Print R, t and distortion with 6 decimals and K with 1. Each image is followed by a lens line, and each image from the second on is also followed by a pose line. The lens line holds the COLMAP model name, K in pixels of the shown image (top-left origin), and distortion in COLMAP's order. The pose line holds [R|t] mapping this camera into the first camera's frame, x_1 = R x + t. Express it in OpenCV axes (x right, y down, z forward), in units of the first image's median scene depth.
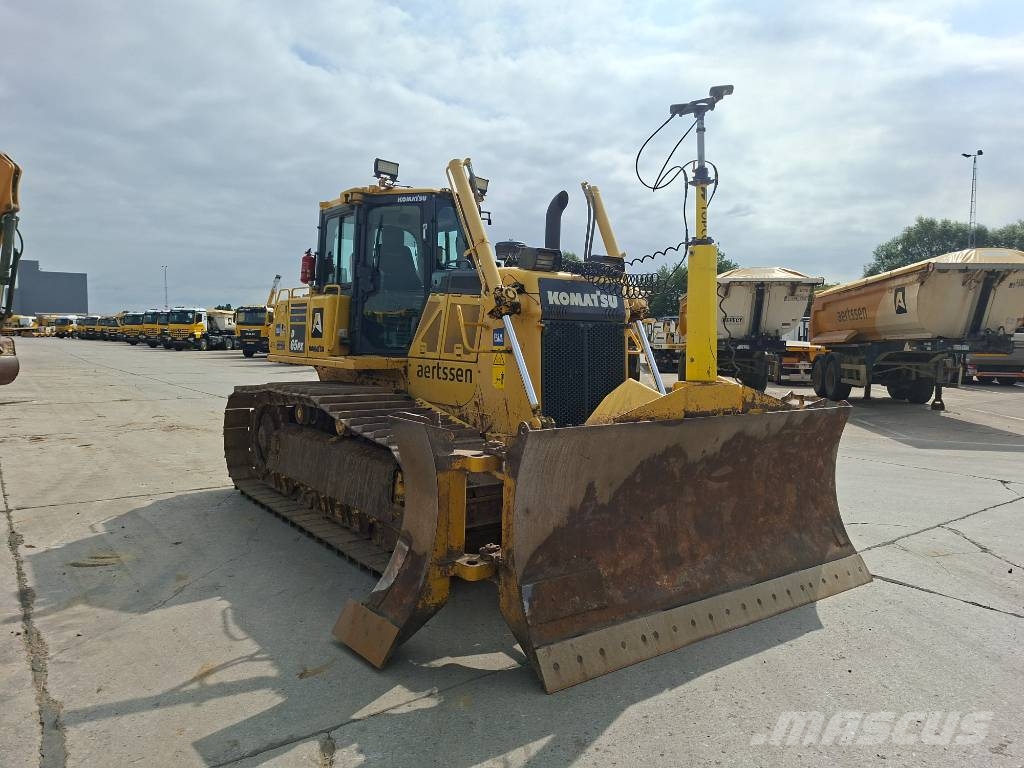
lens RADIAL K [[715.5, 0, 524.8], [0, 715.5, 360.7], [0, 0, 1]] dist [0.047106, -0.042942]
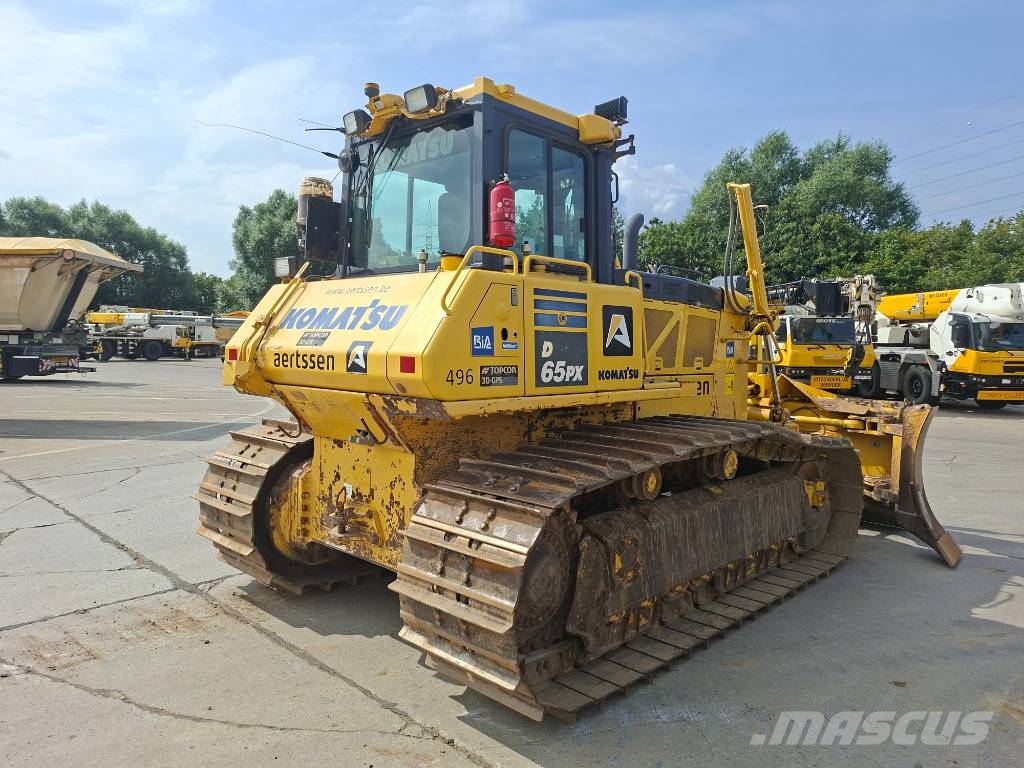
lens RADIAL K [[715.5, 0, 500.0], [0, 715.5, 389.3], [0, 0, 1]] dist [0.047106, -0.042942]
pose [[-0.143935, -0.081182, 0.986252, -1.011022], [0.015333, 0.996327, 0.084249, -0.065366], [-0.989468, 0.027248, -0.142162, 1.375701]]
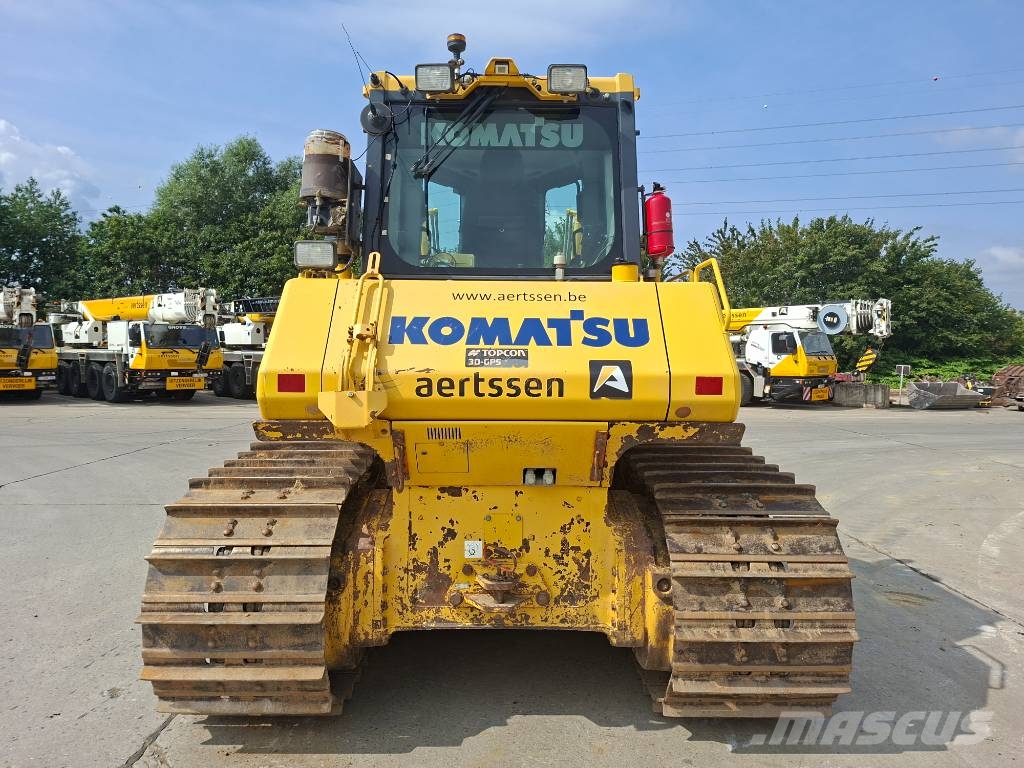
lens RADIAL K [[715.5, 0, 508.4], [0, 715.5, 389.7], [0, 0, 1]] dist [0.047106, -0.042942]
pose [[-0.800686, -0.049899, 0.597002, -0.757395], [0.001382, 0.996369, 0.085132, -0.074903], [-0.599083, 0.068989, -0.797710, 1.702063]]
